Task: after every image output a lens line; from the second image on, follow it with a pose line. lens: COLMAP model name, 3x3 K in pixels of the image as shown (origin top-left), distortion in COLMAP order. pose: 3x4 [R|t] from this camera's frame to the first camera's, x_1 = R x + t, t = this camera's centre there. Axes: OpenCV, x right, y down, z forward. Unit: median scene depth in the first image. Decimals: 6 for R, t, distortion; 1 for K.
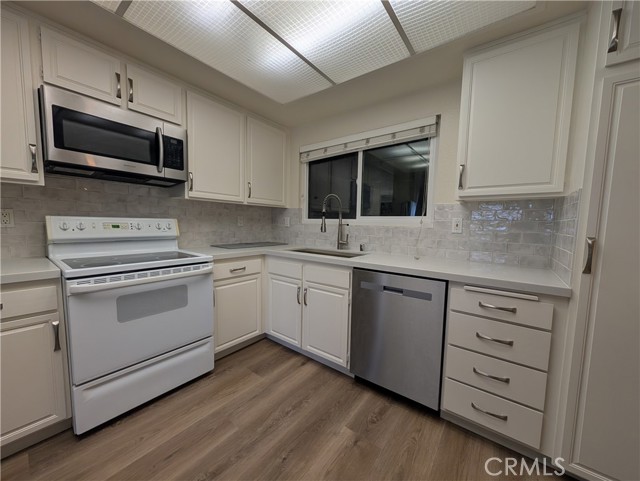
lens RADIAL K [[243.7, 0, 321.6], [0, 243.7, 243.4], [0, 0, 1]] dist [-0.000576, 0.000146]
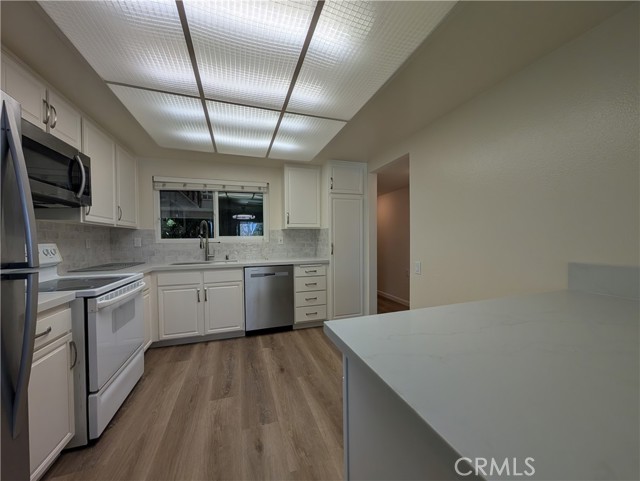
lens RADIAL K [[243.7, 0, 321.5], [0, 243.7, 242.5], [0, 0, 1]] dist [-0.000576, 0.000146]
pose [[0.557621, -0.040585, 0.829103, -0.860394], [0.092214, 0.995651, -0.013281, -0.000339], [-0.824958, 0.083860, 0.558938, -0.362485]]
